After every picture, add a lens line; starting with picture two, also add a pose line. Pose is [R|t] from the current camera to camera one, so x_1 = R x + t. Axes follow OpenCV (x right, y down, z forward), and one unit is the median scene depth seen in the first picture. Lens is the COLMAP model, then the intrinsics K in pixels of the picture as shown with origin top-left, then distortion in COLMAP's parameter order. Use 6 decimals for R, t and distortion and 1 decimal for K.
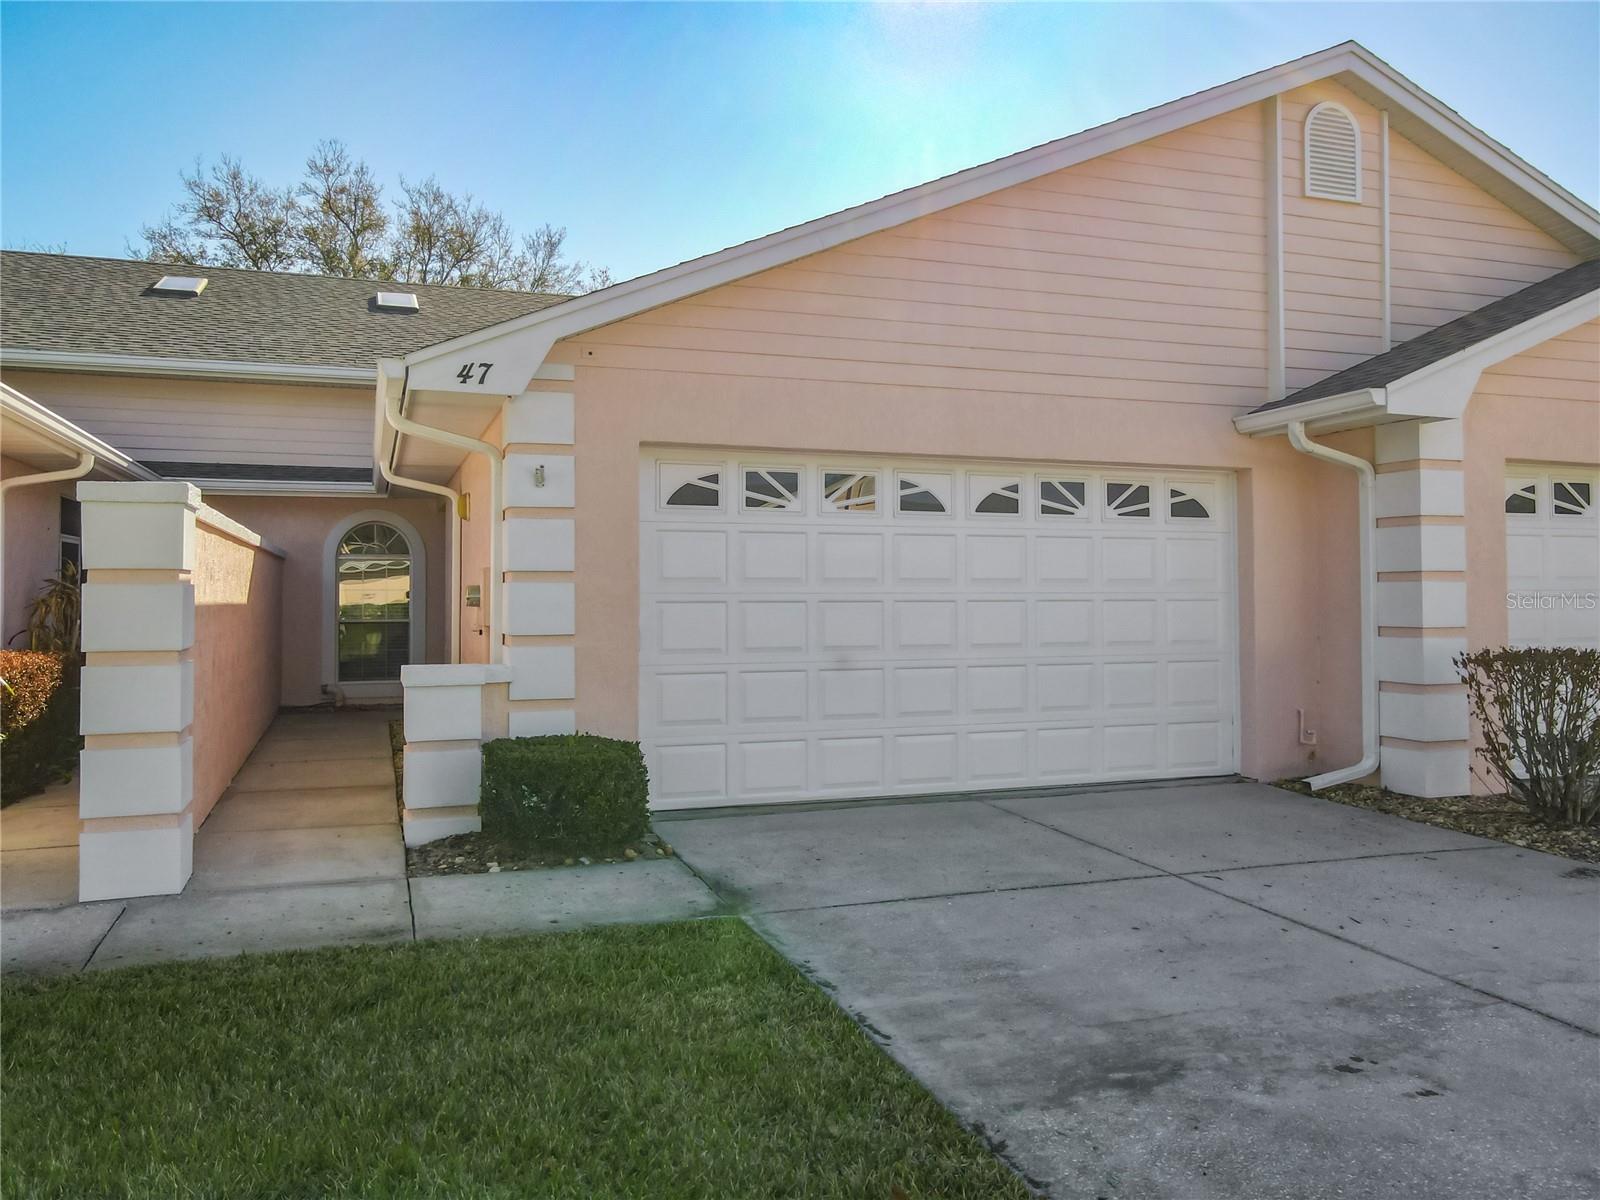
lens RADIAL K [[1209.4, 0, 805.3], [0, 1209.4, 566.2], [0, 0, 1]] dist [-0.002679, 0.034032]
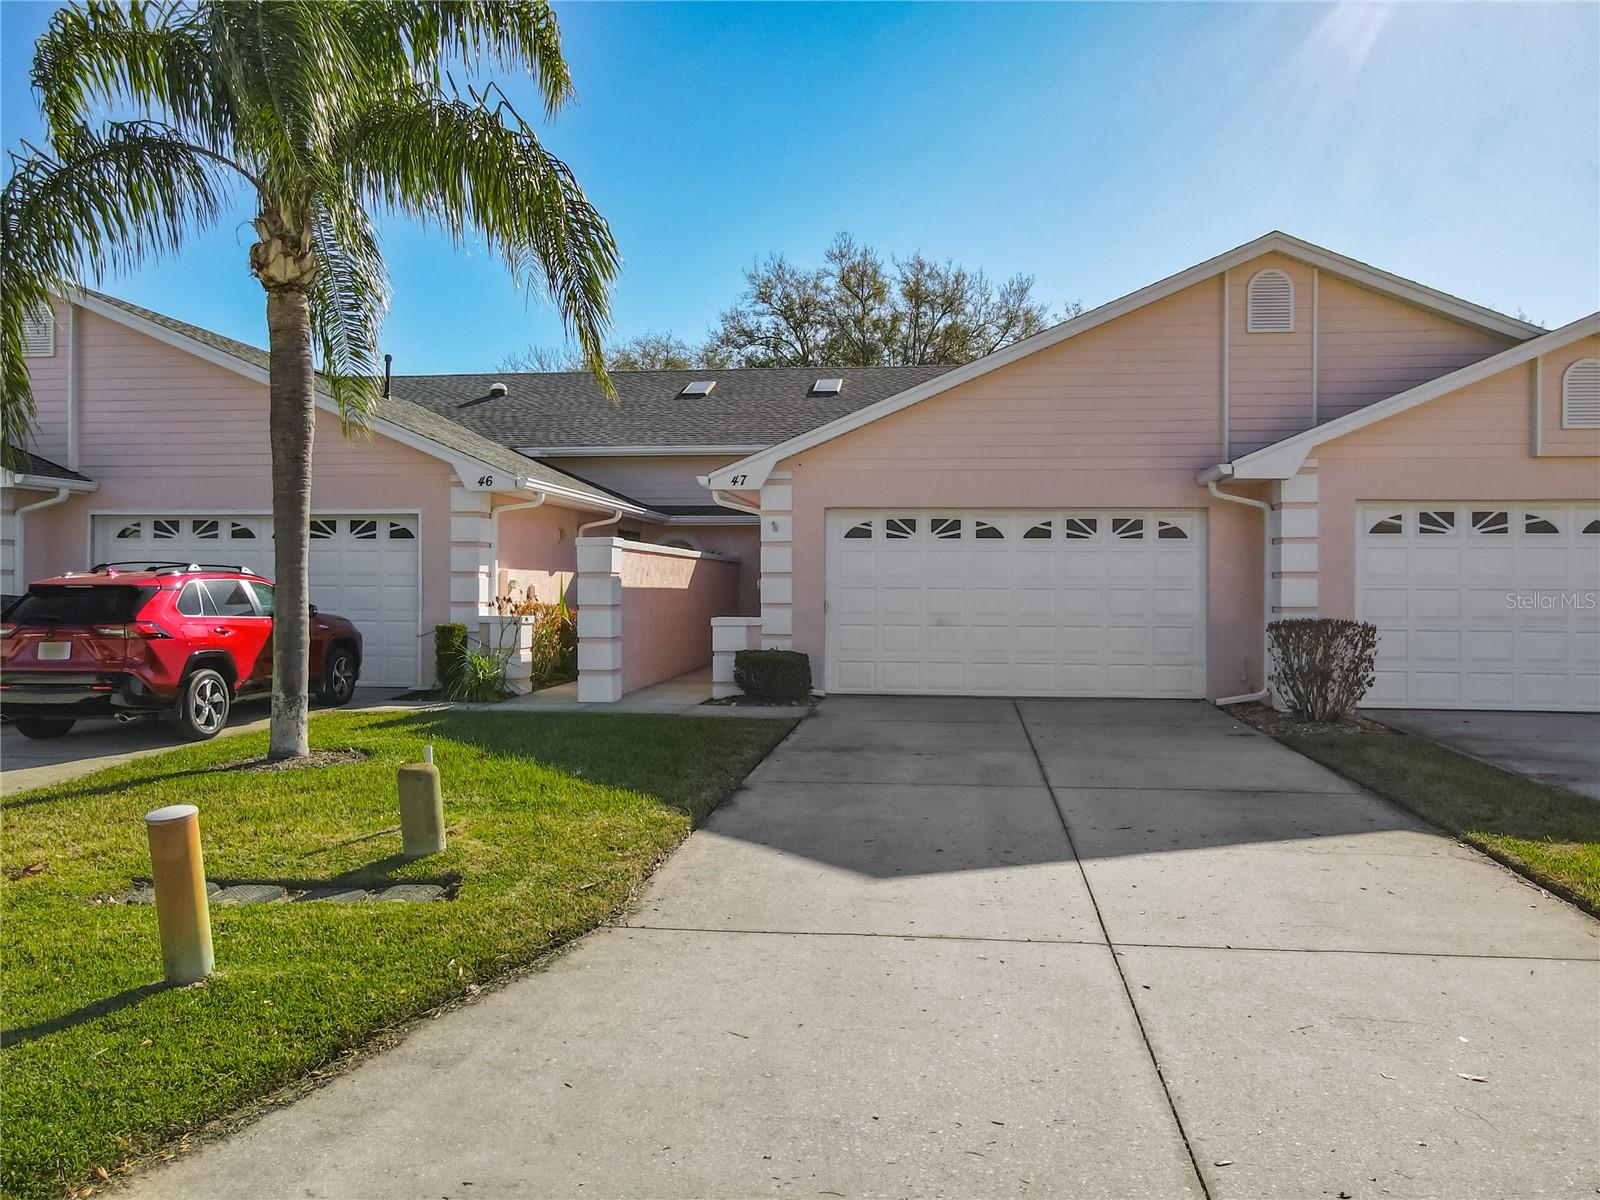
lens RADIAL K [[1215.5, 0, 836.8], [0, 1215.5, 597.6], [0, 0, 1]] dist [0.007180, 0.010782]
pose [[0.901363, 0.009289, -0.432966, 0.652071], [0.004066, 0.999544, 0.029908, -0.012312], [0.433046, -0.028718, 0.900914, -0.695241]]
